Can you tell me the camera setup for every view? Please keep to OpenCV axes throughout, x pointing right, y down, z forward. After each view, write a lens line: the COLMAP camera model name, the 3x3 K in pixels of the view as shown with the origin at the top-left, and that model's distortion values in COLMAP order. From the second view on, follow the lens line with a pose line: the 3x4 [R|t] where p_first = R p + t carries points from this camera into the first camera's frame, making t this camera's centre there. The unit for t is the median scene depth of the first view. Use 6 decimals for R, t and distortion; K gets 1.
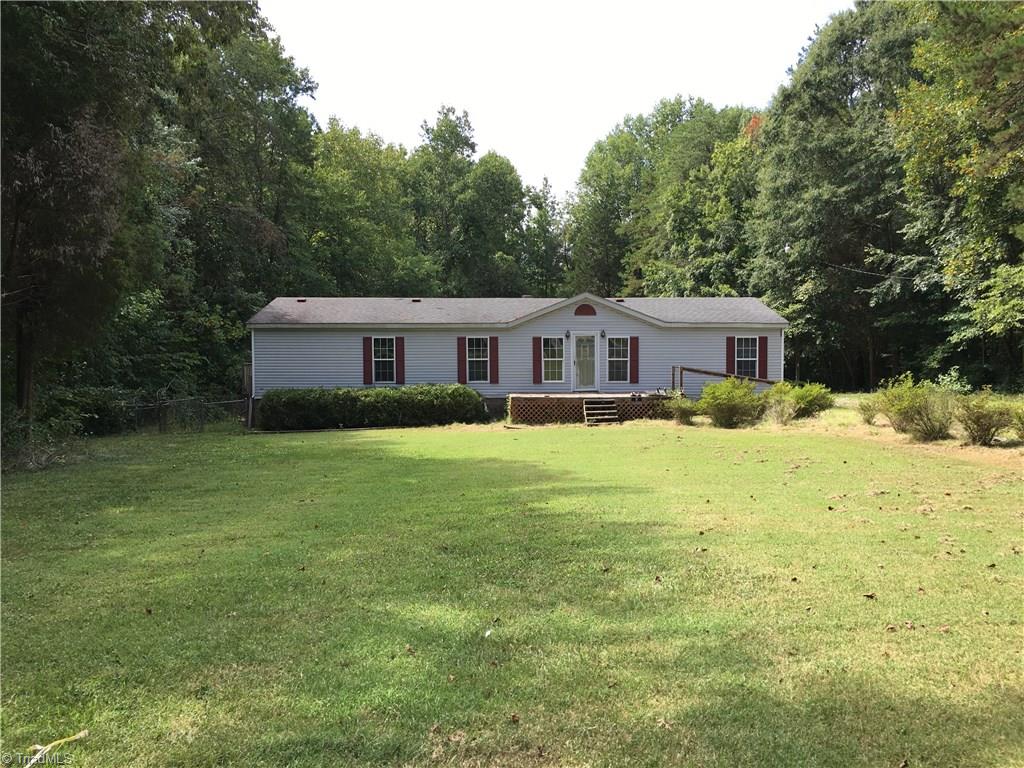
lens RADIAL K [[858.7, 0, 512.0], [0, 858.7, 384.0], [0, 0, 1]] dist [0.085556, -0.120082]
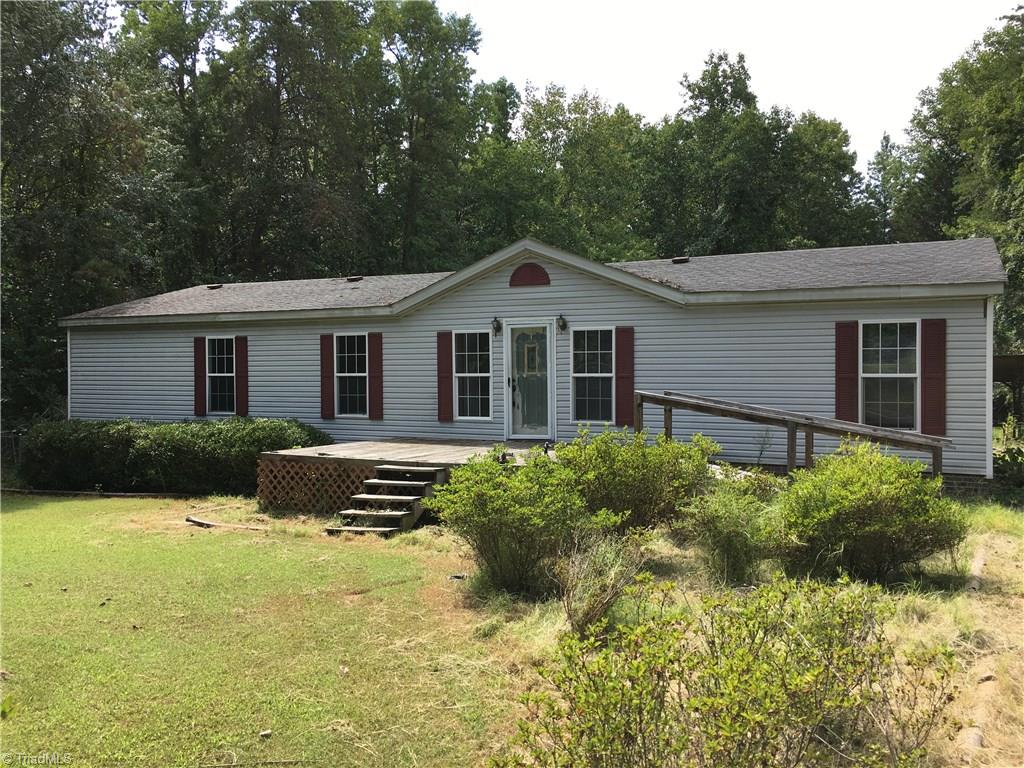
lens RADIAL K [[858.7, 0, 512.0], [0, 858.7, 384.0], [0, 0, 1]] dist [0.085556, -0.120082]
pose [[0.891130, 0.006227, -0.453705, 0.300669], [-0.014926, 0.999767, -0.015595, -0.015680], [0.453502, 0.020669, 0.891016, 0.555586]]
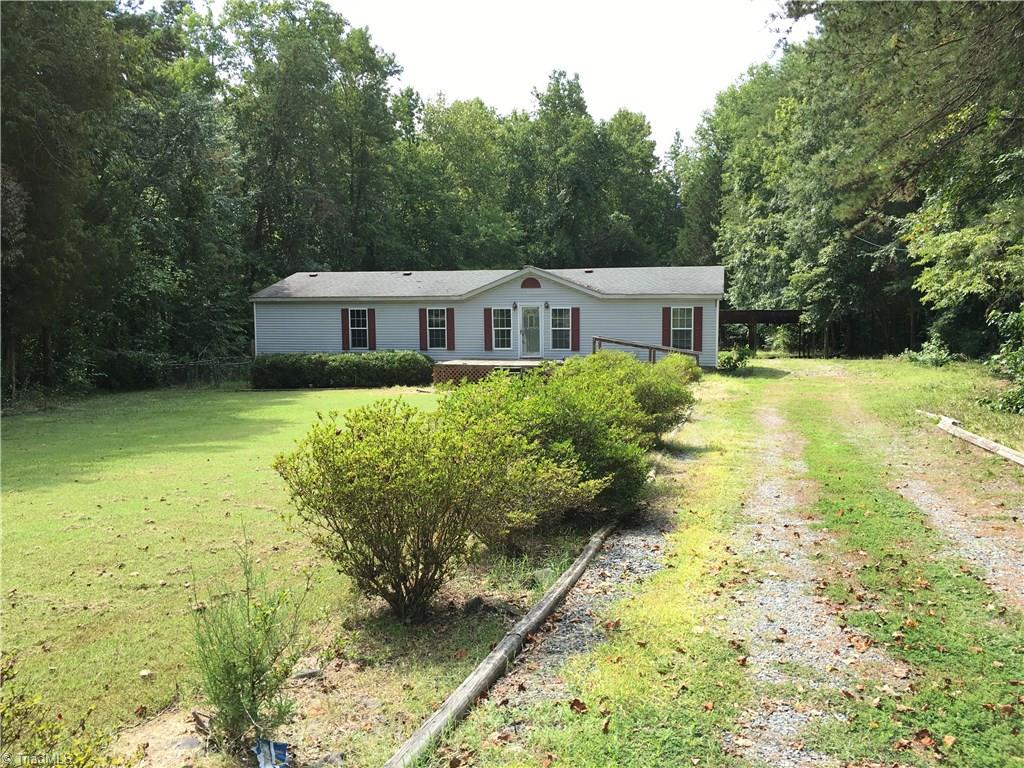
lens RADIAL K [[858.7, 0, 512.0], [0, 858.7, 384.0], [0, 0, 1]] dist [0.085556, -0.120082]
pose [[0.968980, 0.017489, -0.246521, 0.332146], [-0.003845, 0.998439, 0.055720, -0.019154], [0.247111, -0.053043, 0.967534, -0.063925]]
